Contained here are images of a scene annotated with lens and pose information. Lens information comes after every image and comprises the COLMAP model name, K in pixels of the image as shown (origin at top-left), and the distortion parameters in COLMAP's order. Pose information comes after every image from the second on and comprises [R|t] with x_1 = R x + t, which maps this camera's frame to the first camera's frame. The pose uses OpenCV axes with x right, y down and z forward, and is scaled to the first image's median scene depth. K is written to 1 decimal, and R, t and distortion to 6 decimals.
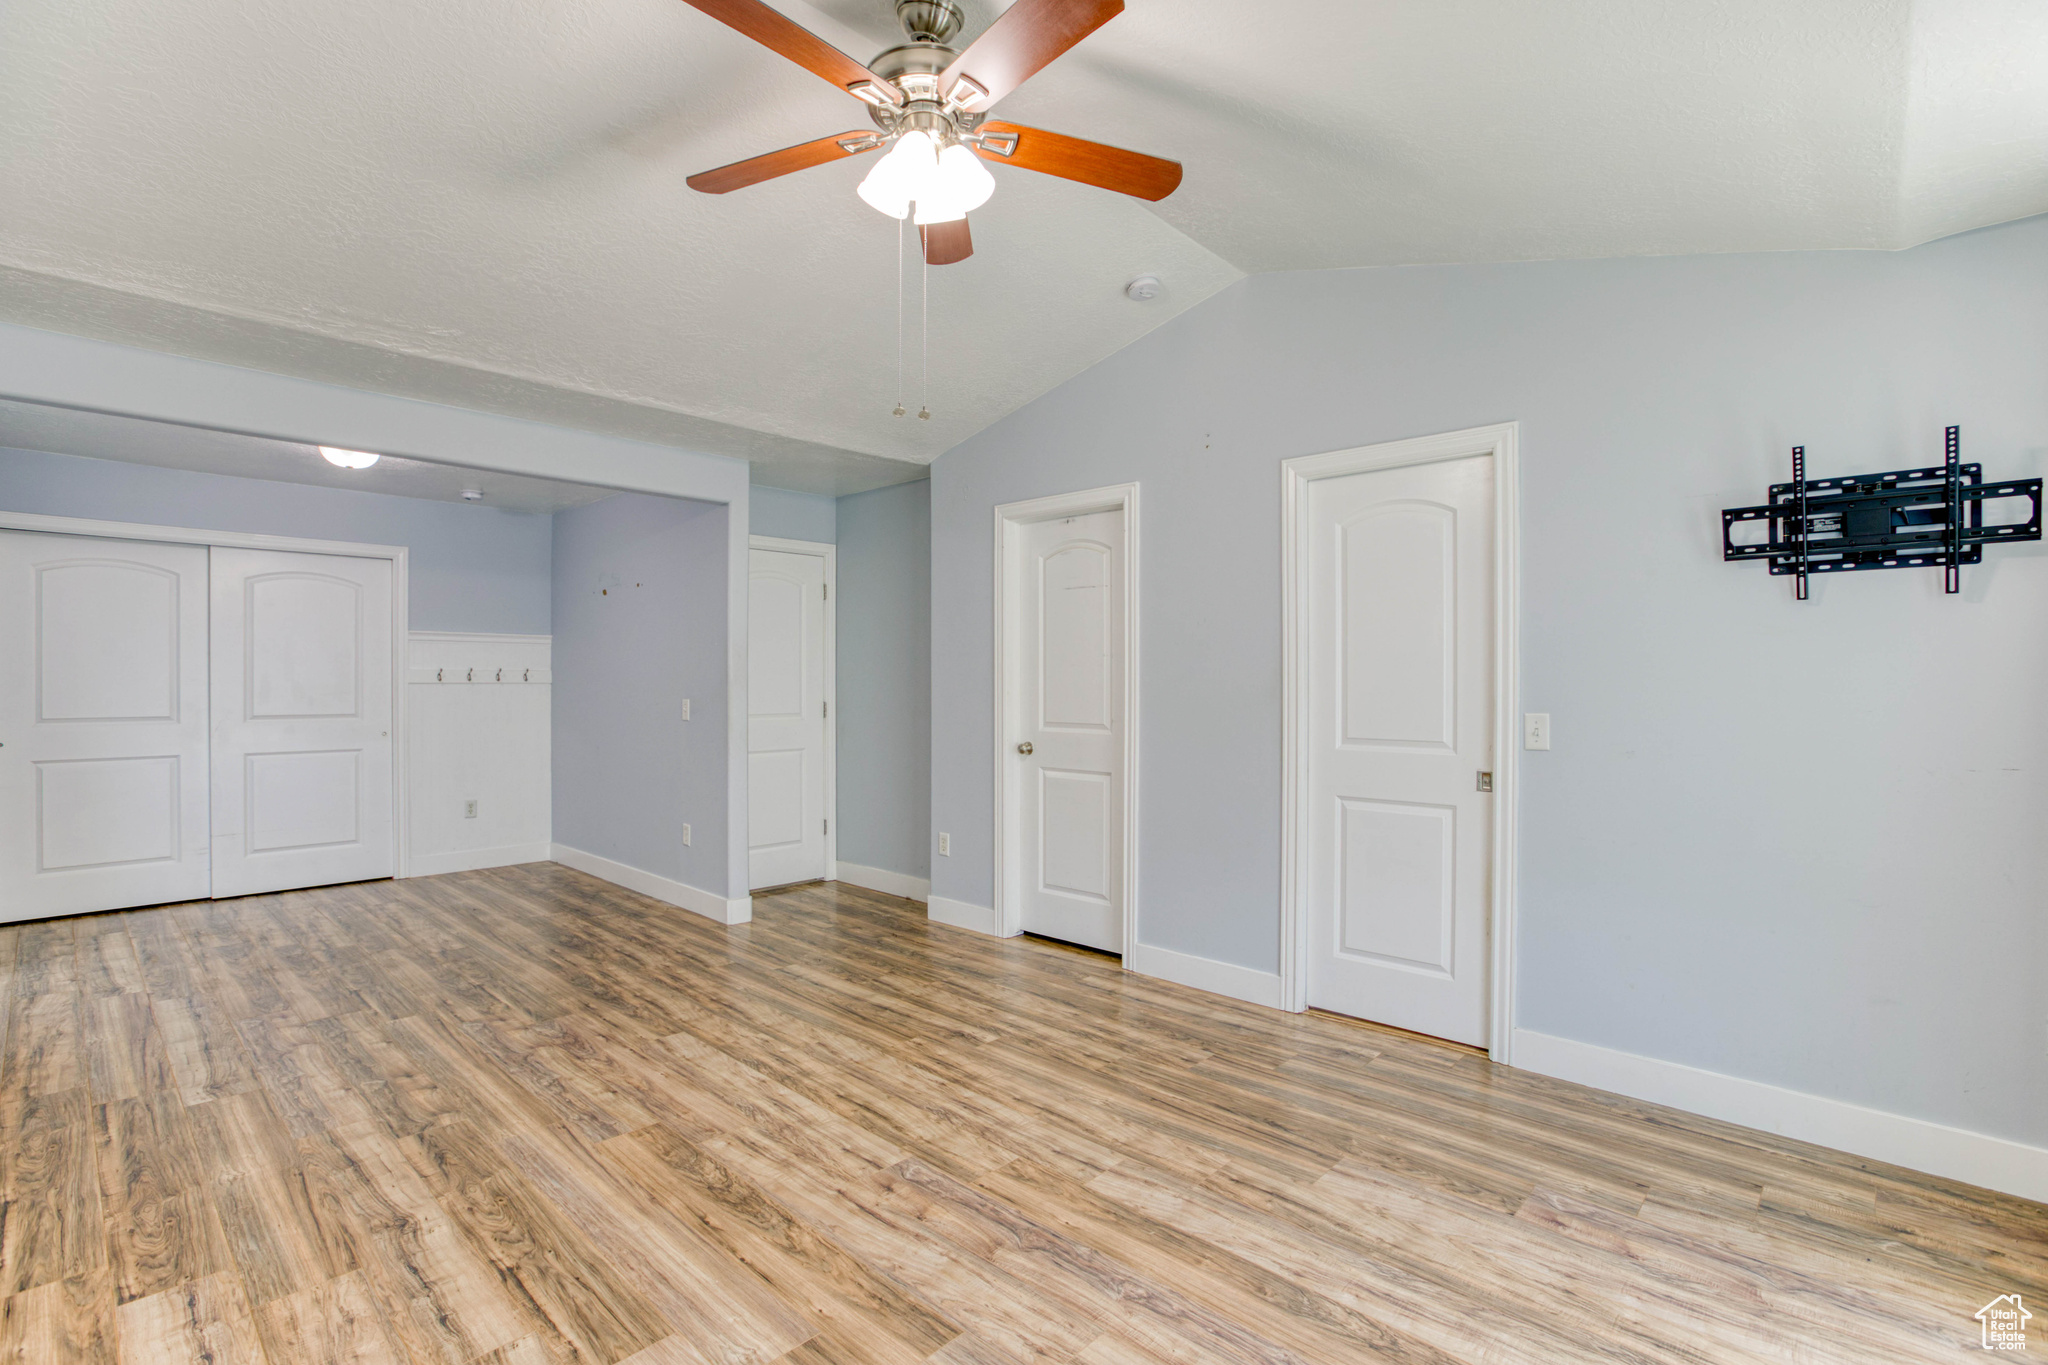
lens RADIAL K [[932.9, 0, 1027.3], [0, 932.9, 683.5], [0, 0, 1]] dist [-0.004865, -0.000221]
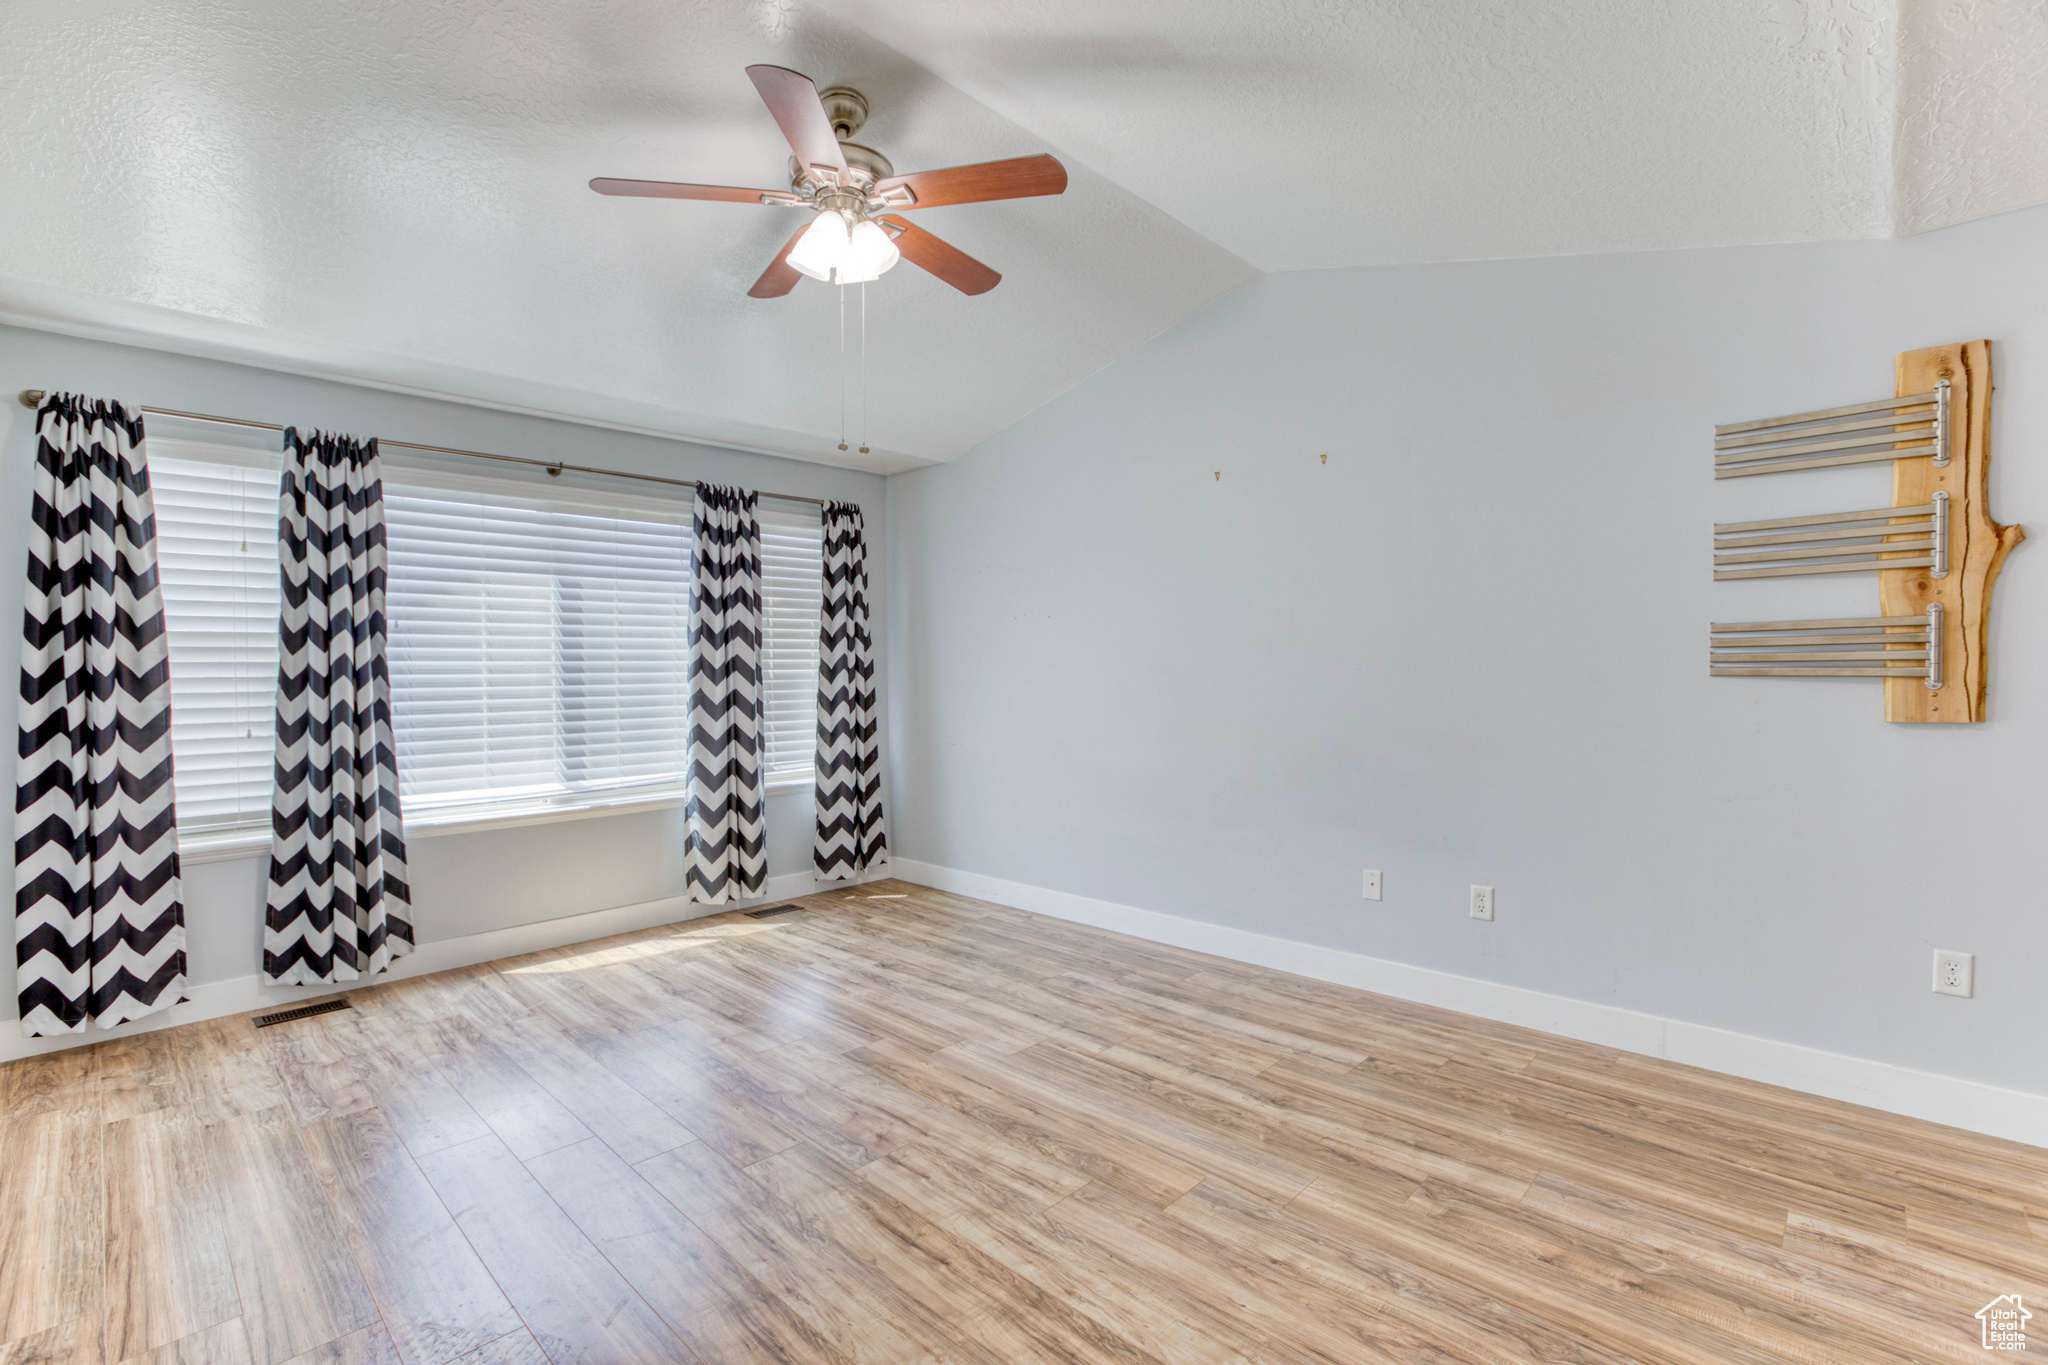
lens RADIAL K [[932.9, 0, 1020.7], [0, 932.9, 677.3], [0, 0, 1]] dist [-0.004865, -0.000221]
pose [[-0.999689, 0.010414, 0.022676, -0.313663], [0.010679, 0.999876, 0.011579, -0.000033], [-0.022552, 0.011818, -0.999676, 1.904233]]
